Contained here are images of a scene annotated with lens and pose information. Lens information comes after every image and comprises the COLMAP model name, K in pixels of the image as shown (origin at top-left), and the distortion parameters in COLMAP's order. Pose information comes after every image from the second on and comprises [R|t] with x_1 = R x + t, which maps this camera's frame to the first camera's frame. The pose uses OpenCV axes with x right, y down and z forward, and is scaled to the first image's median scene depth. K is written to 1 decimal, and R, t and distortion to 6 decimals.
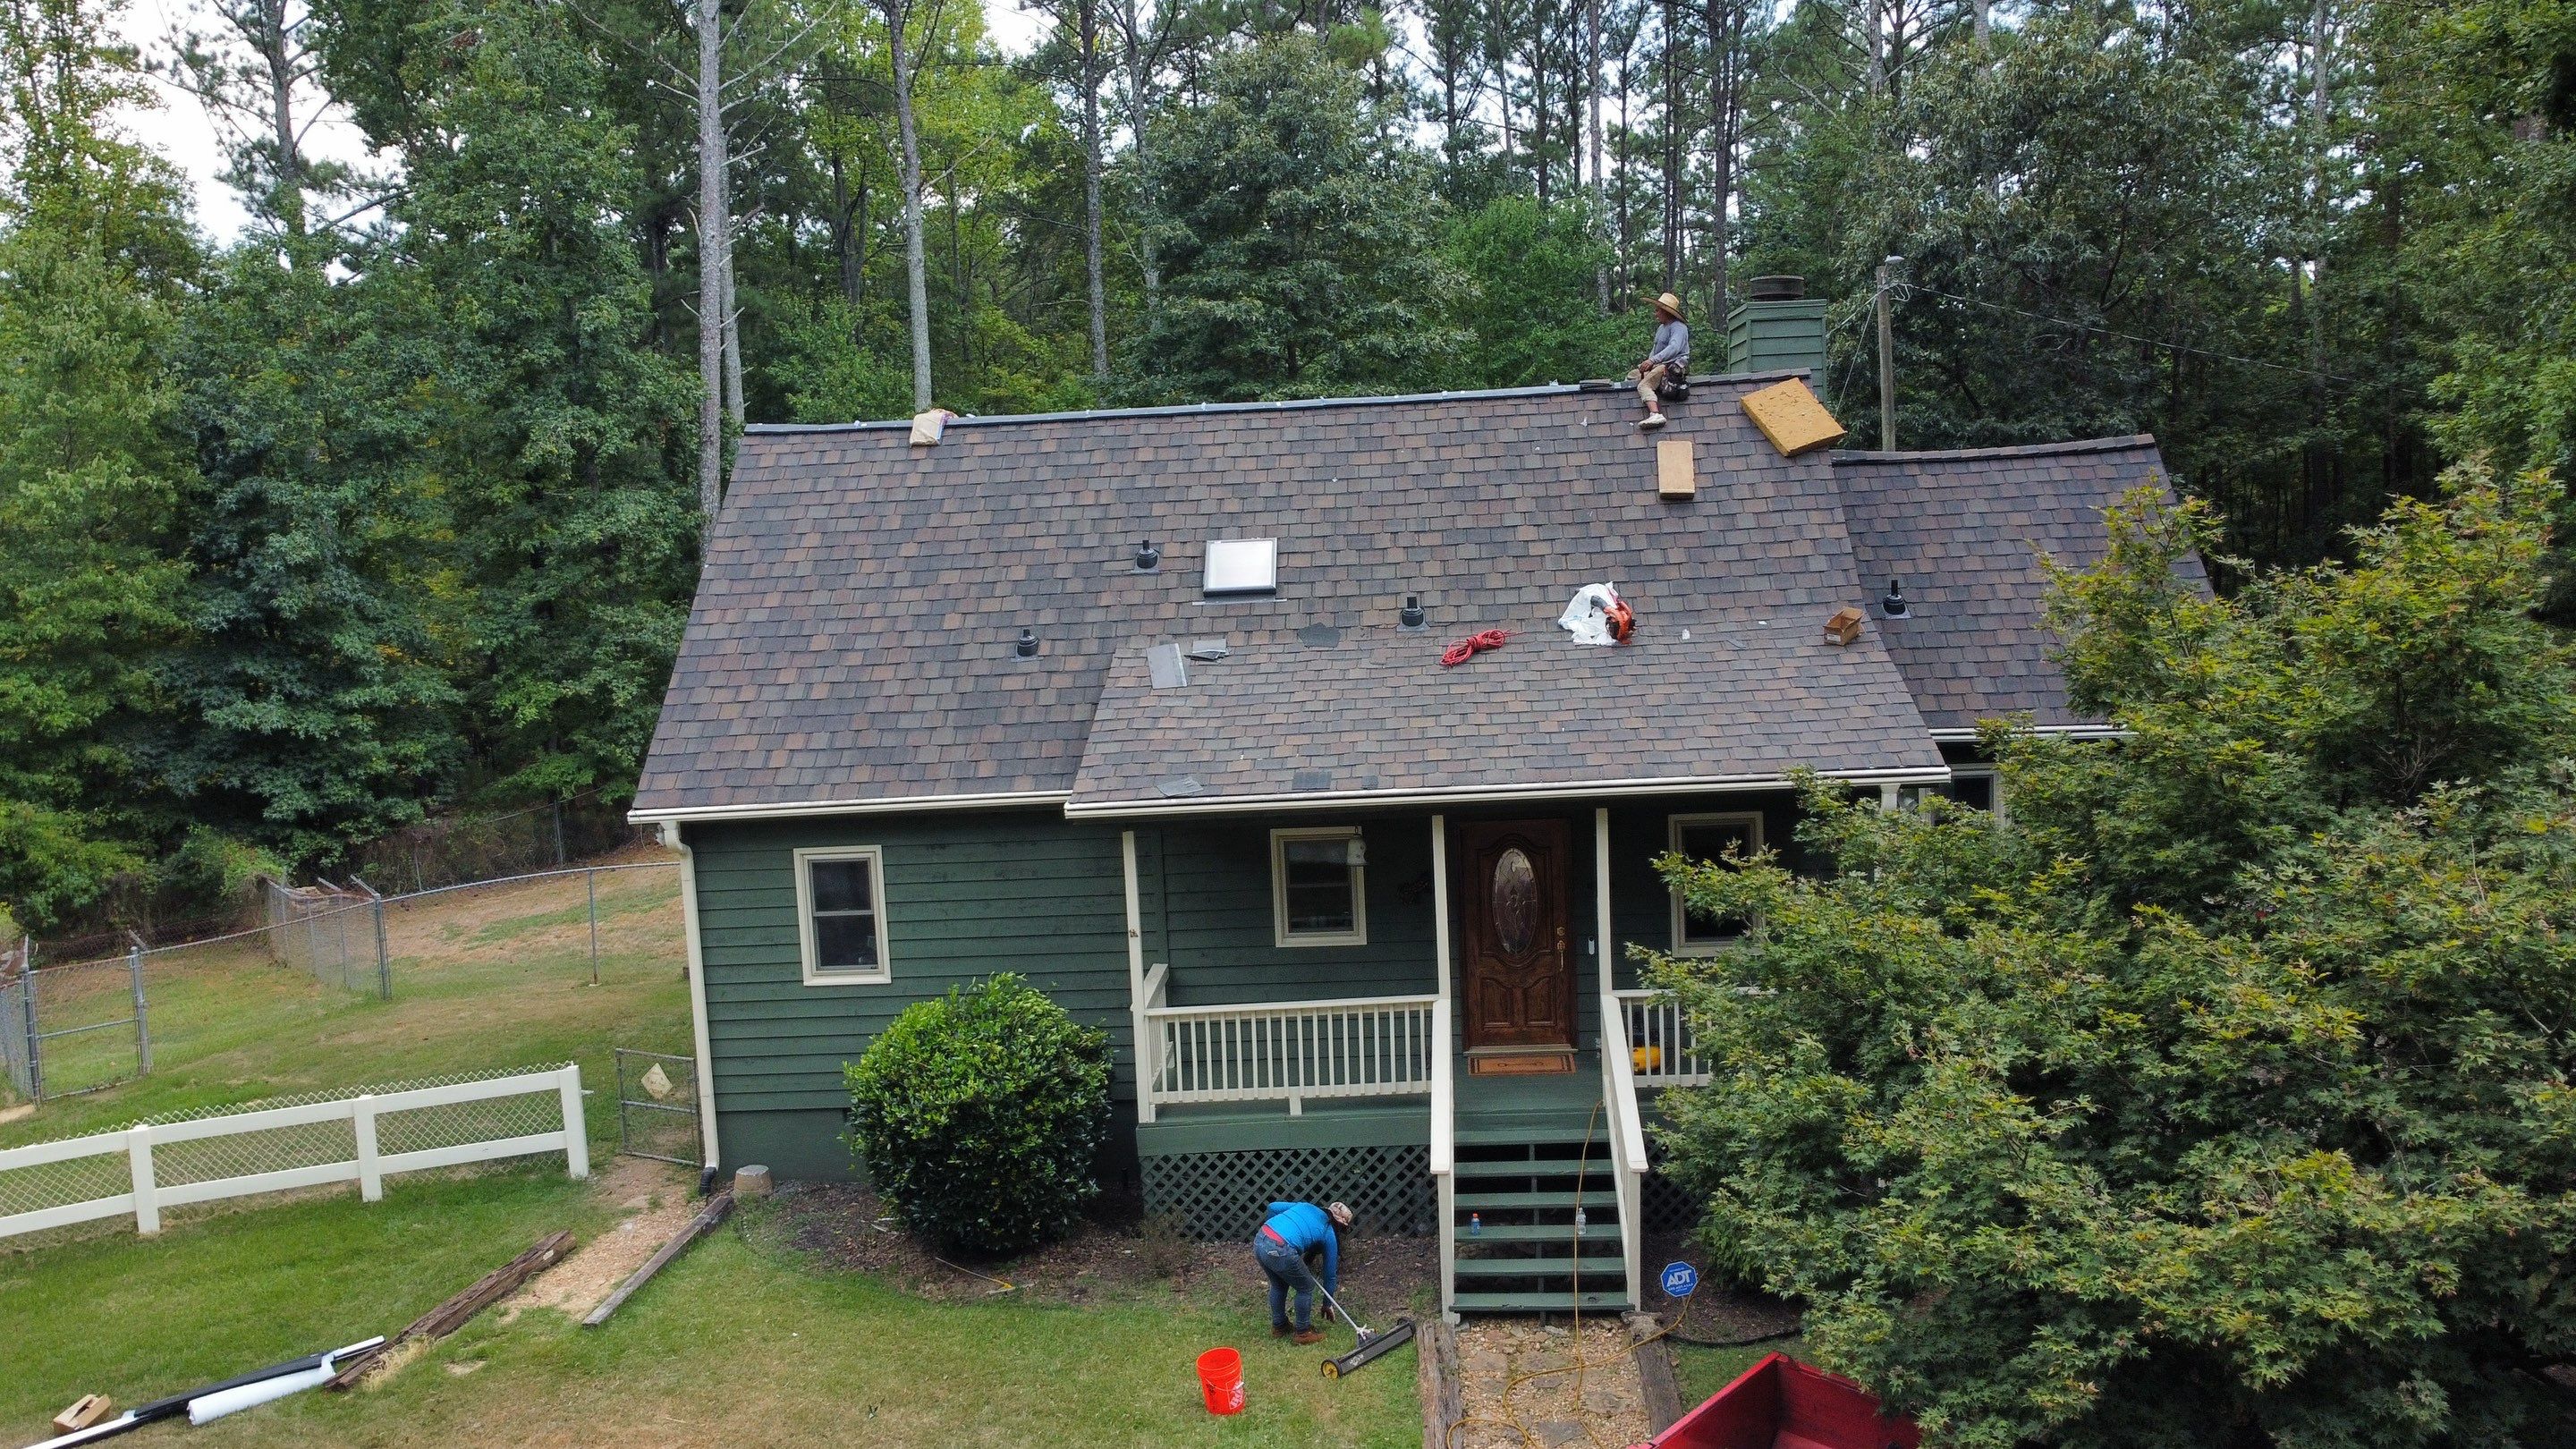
lens RADIAL K [[1952.4, 0, 1286.3], [0, 1952.4, 729.0], [0, 0, 1]] dist [0.009459, -0.008309]
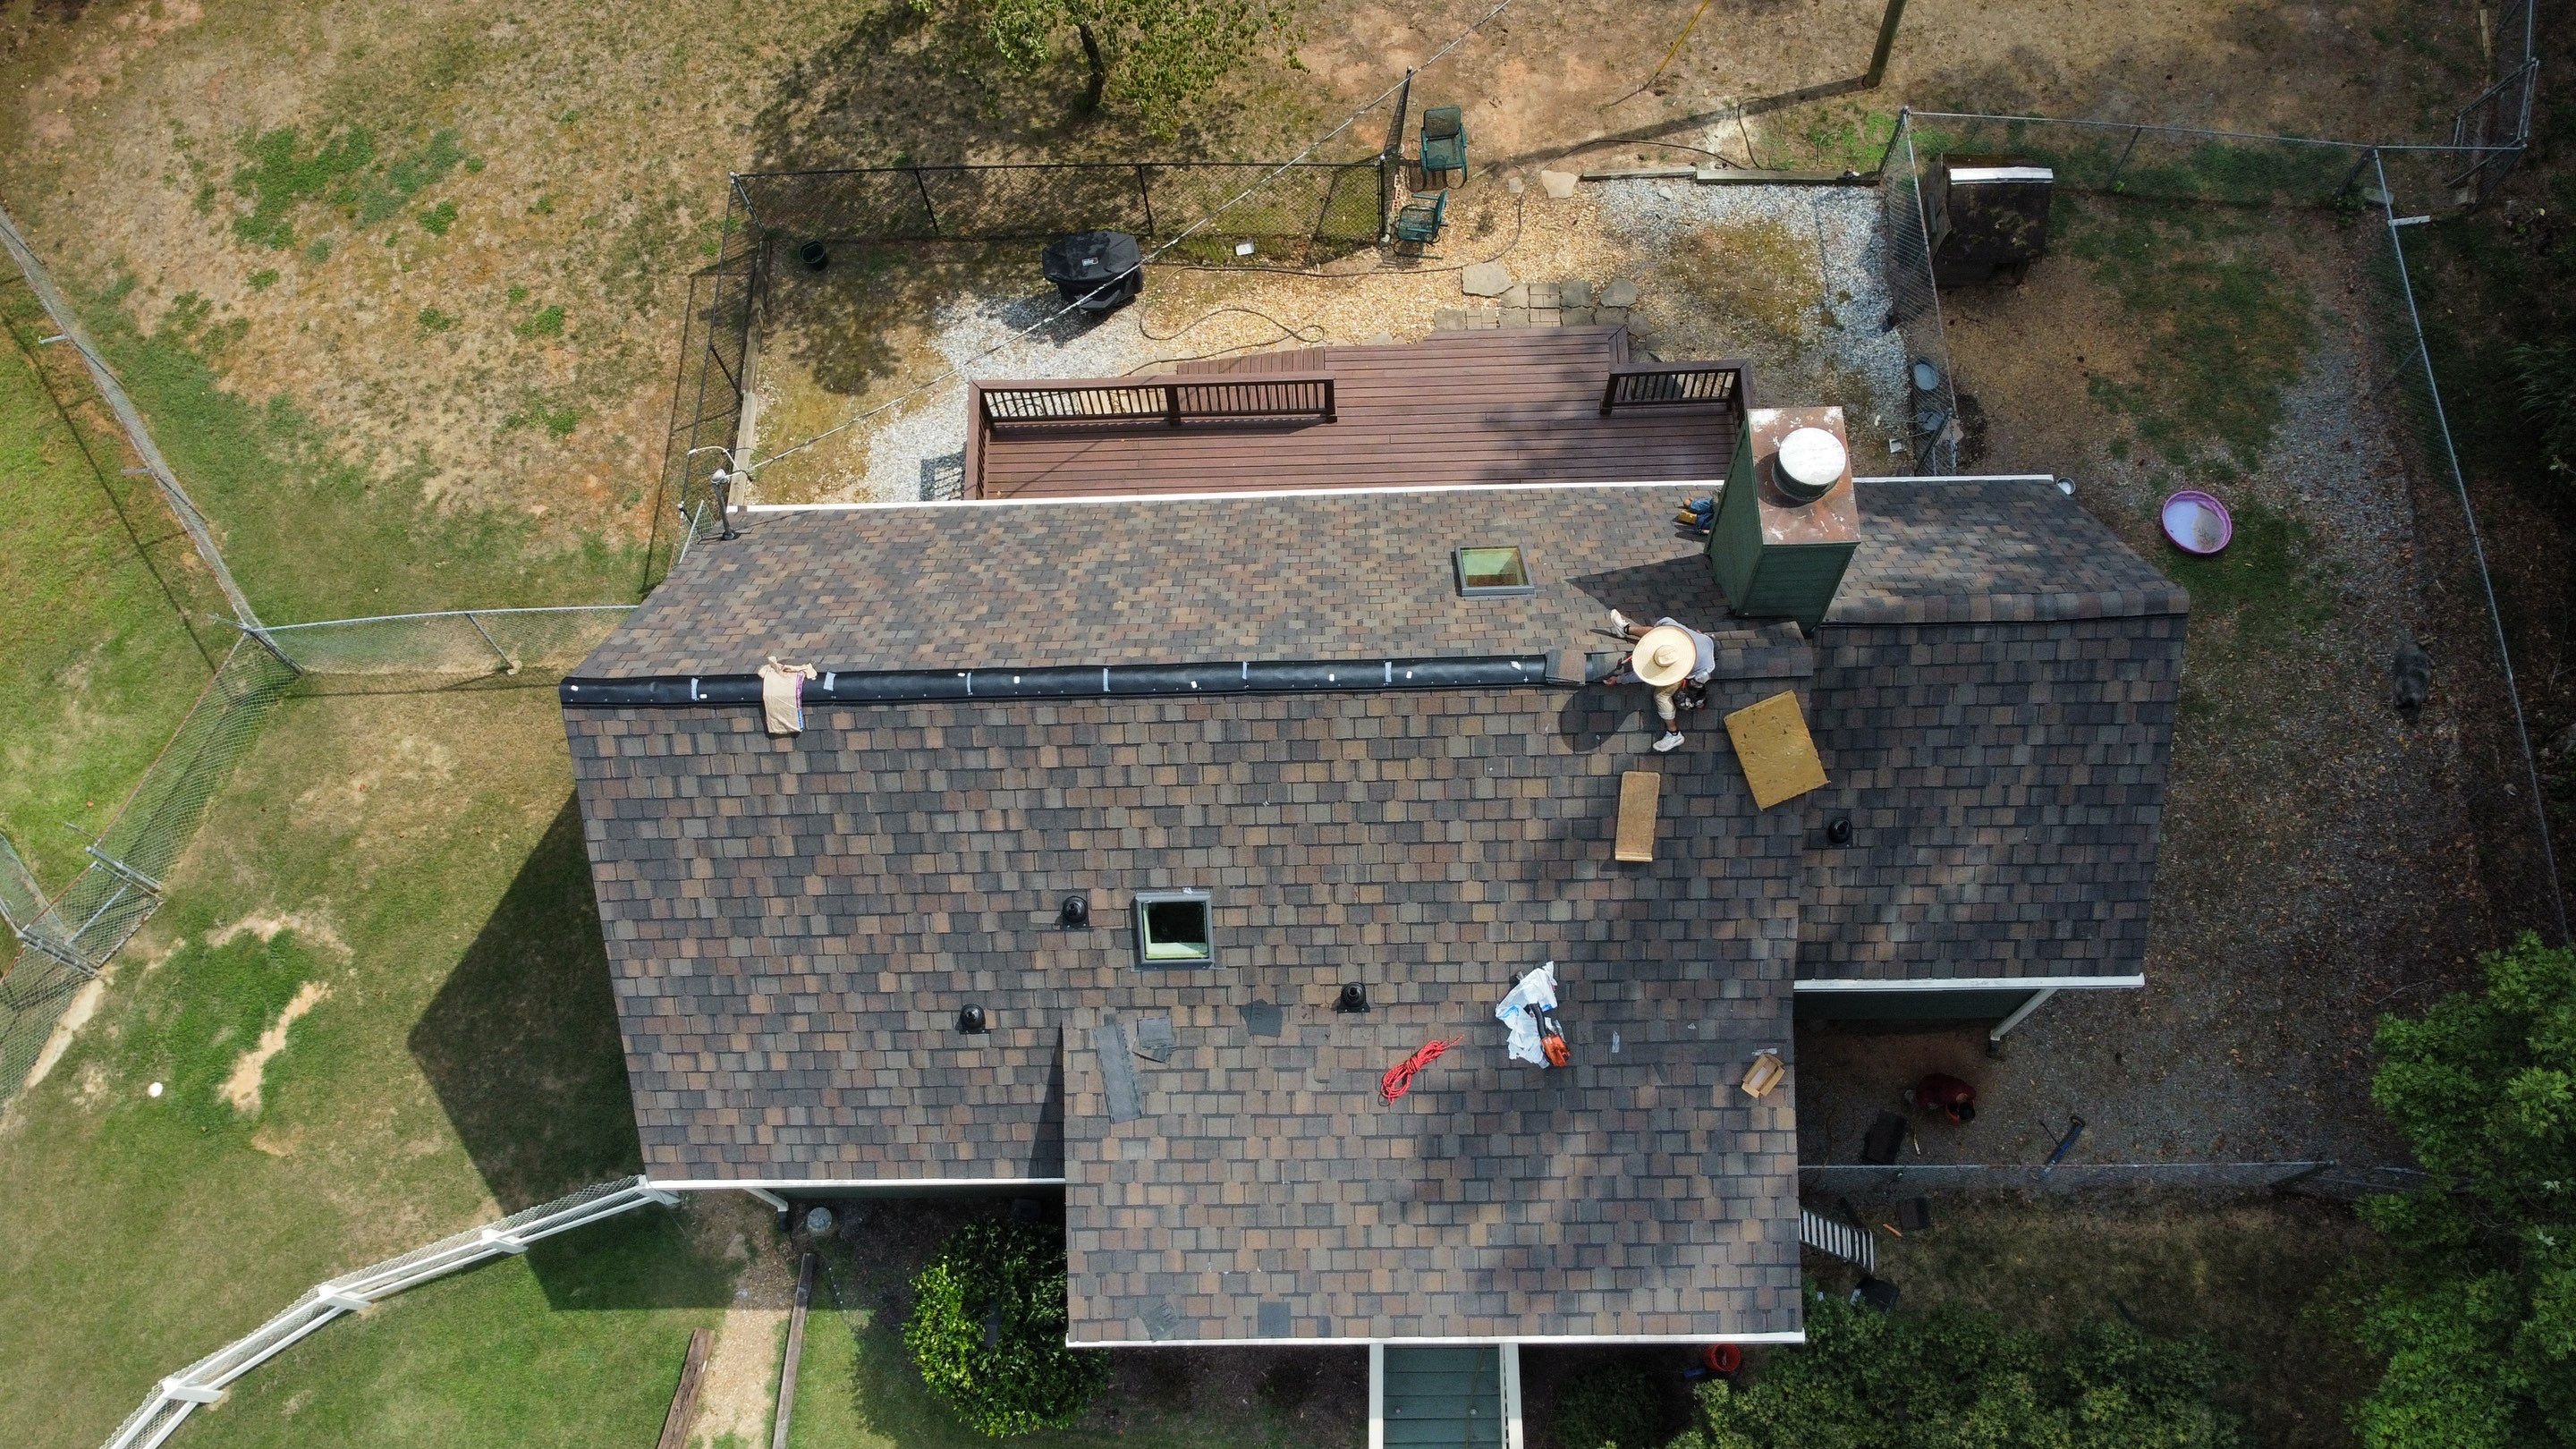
lens RADIAL K [[1952.4, 0, 1286.8], [0, 1952.4, 726.5], [0, 0, 1]] dist [0.009459, -0.008309]
pose [[0.996494, -0.076225, 0.034494, 0.005974], [0.007444, 0.491426, 0.870887, -0.982933], [-0.083334, -0.867577, 0.490270, 0.613839]]
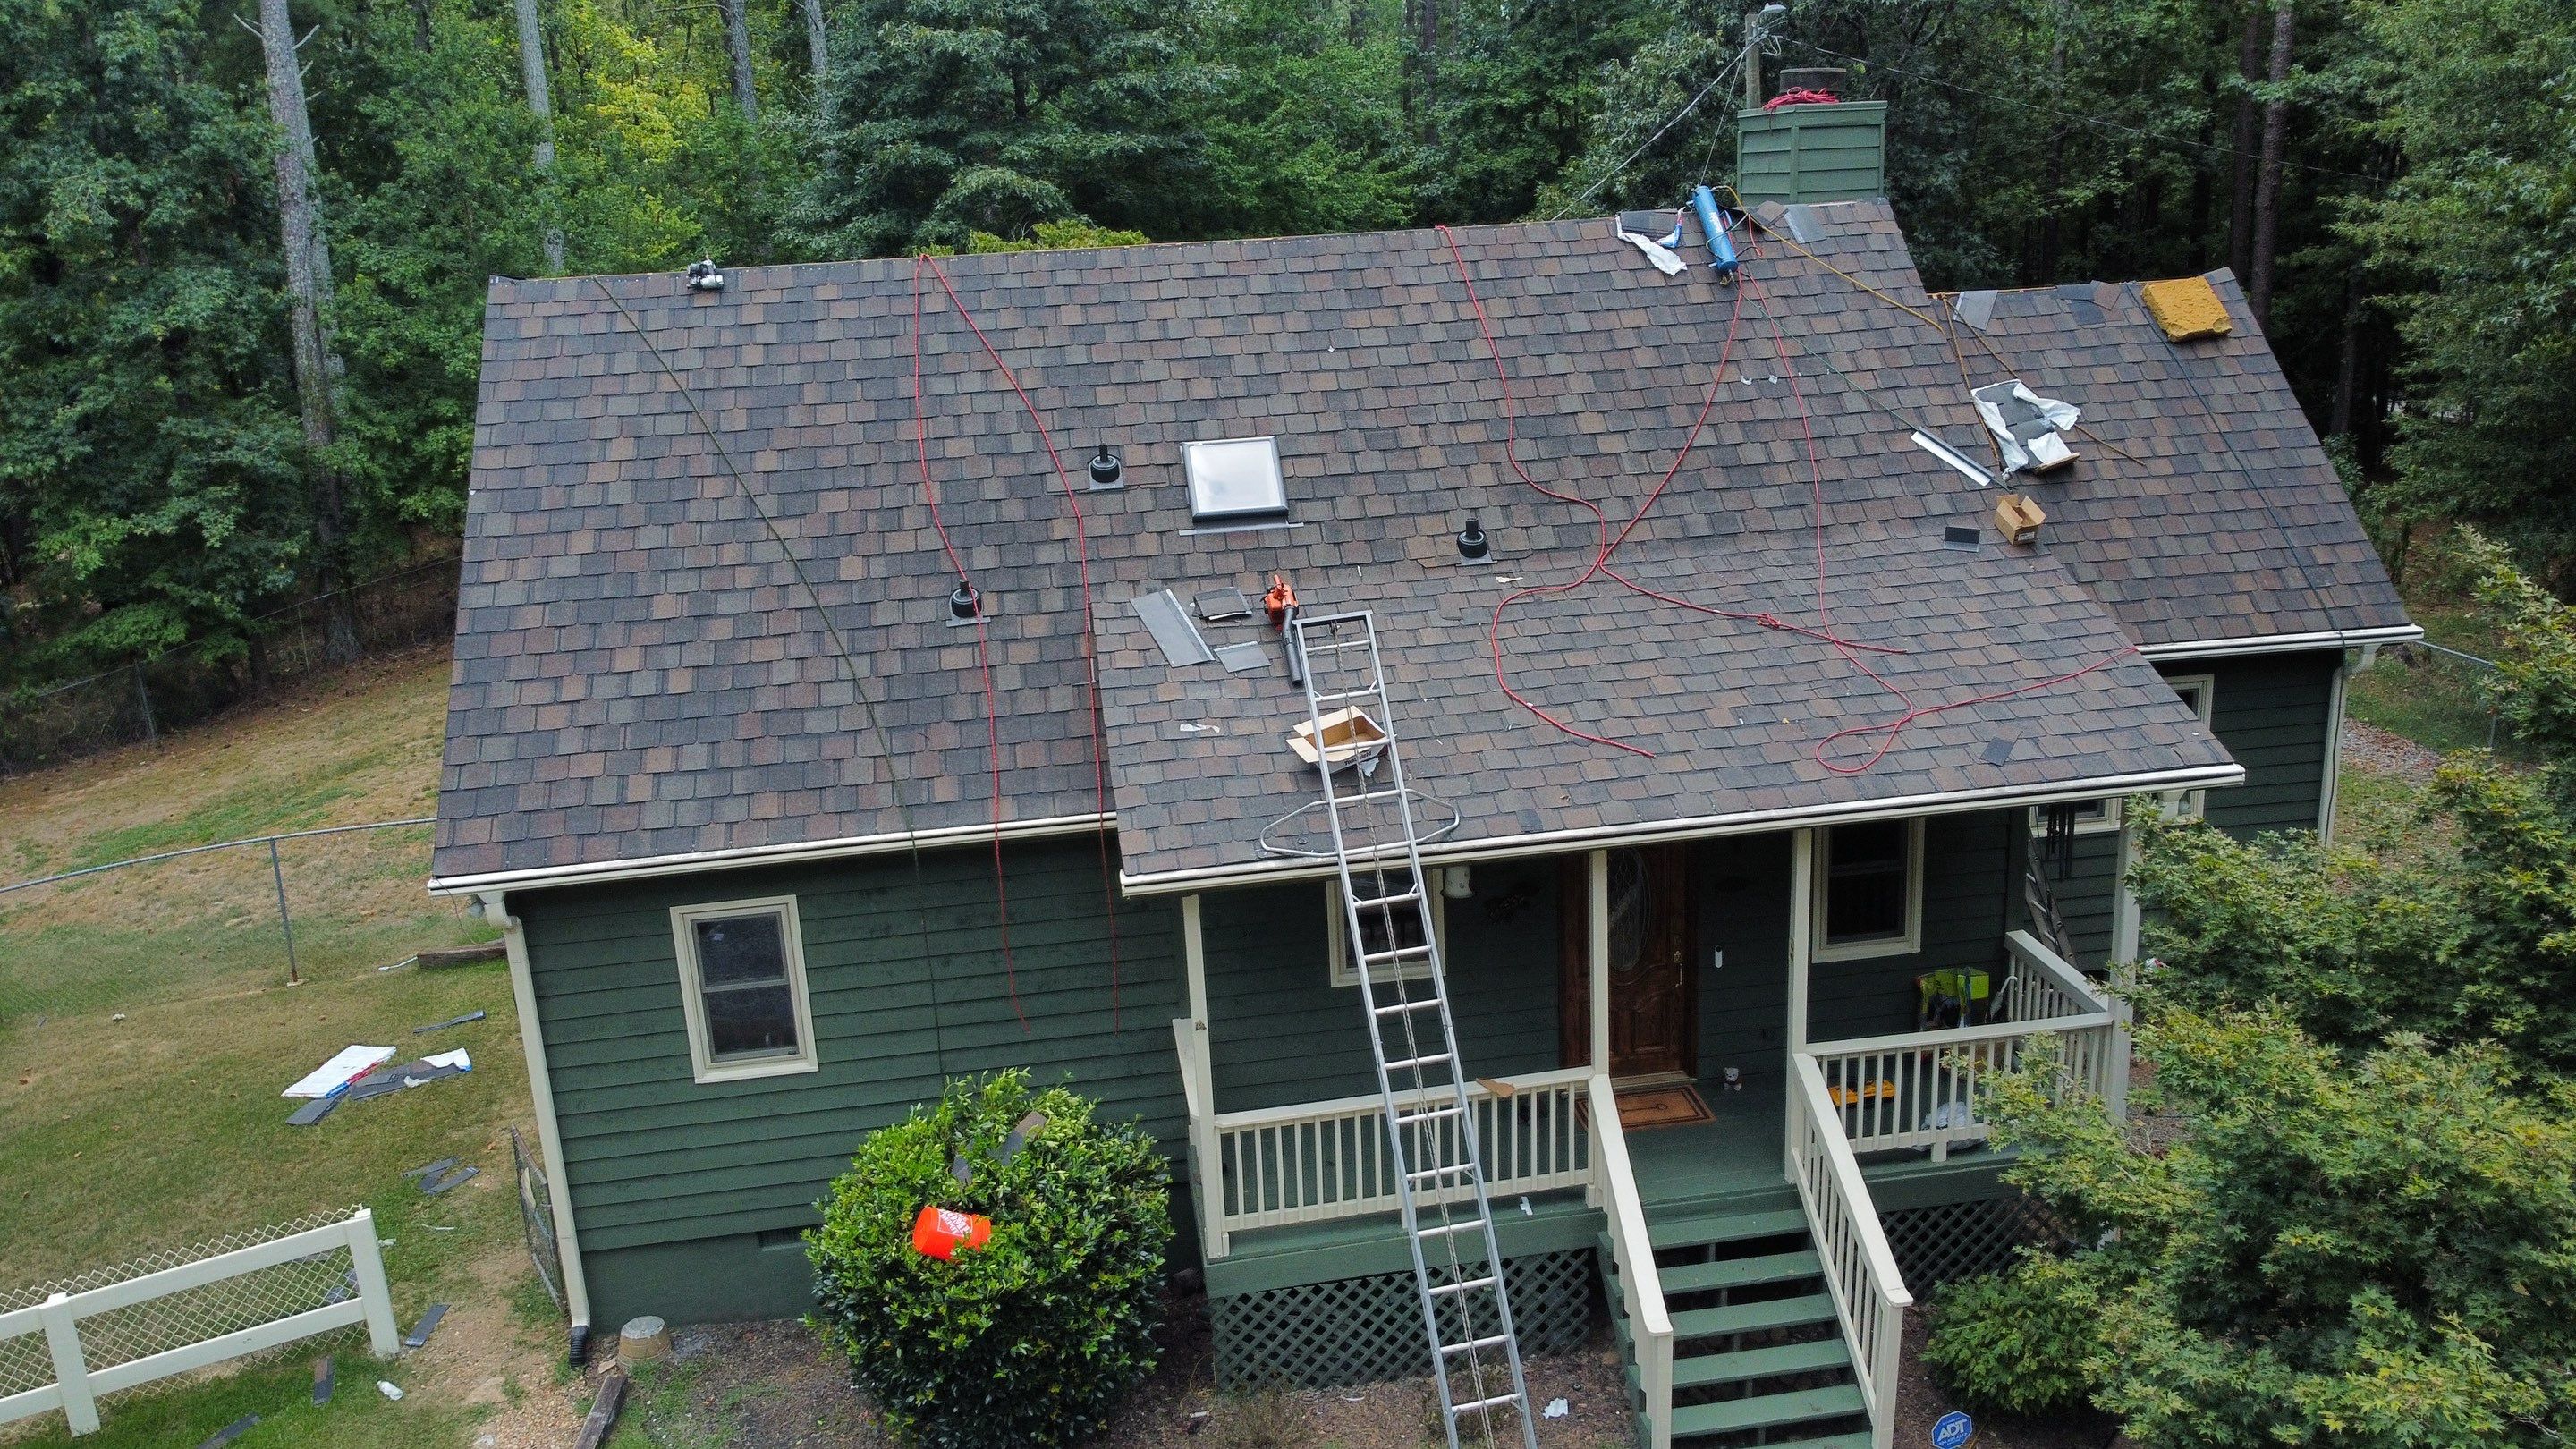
lens RADIAL K [[1952.4, 0, 1291.5], [0, 1952.4, 733.8], [0, 0, 1]] dist [0.009459, -0.008309]
pose [[0.977033, -0.060485, 0.204322, -0.163950], [0.028006, 0.987000, 0.158260, -0.105524], [-0.211238, -0.148903, 0.966026, 0.250632]]
